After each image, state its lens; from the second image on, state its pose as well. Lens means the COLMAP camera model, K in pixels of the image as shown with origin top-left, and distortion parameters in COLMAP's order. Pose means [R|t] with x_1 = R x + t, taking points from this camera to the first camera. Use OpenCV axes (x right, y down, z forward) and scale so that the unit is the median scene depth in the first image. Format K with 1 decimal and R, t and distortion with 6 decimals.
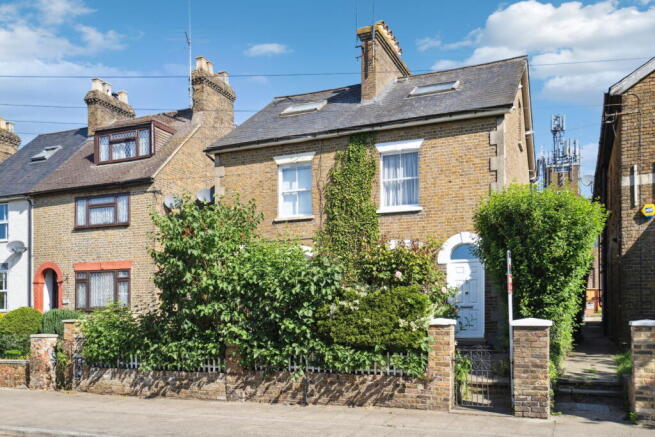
lens RADIAL K [[580.8, 0, 326.9], [0, 580.8, 313.6], [0, 0, 1]] dist [0.035431, 0.005413]
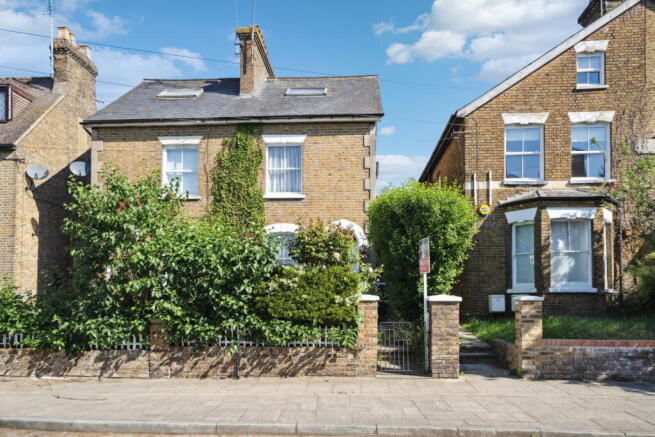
lens RADIAL K [[527.0, 0, 330.6], [0, 527.0, 275.5], [0, 0, 1]] dist [0.005763, 0.039477]
pose [[0.941055, 0.012136, 0.338035, -0.150302], [-0.002837, 0.999604, -0.027989, -0.000306], [-0.338241, 0.025380, 0.940717, 0.038629]]
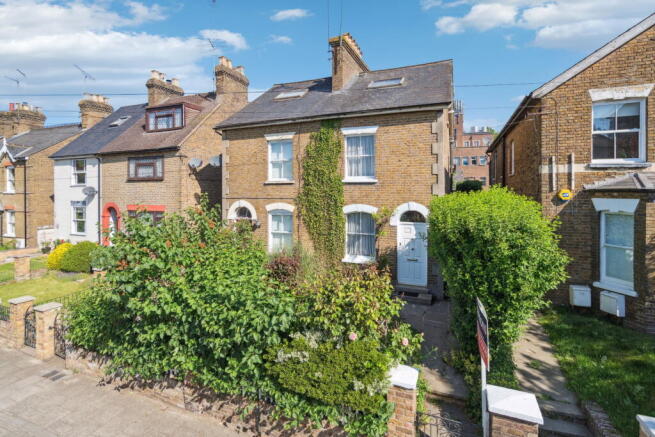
lens RADIAL K [[316.9, 0, 331.5], [0, 316.9, 193.8], [0, 0, 1]] dist [-0.003270, 0.001023]
pose [[0.999708, -0.001351, 0.024108, 0.054055], [0.001124, 0.999955, 0.009428, -0.181890], [-0.024120, -0.009398, 0.999665, 0.360657]]
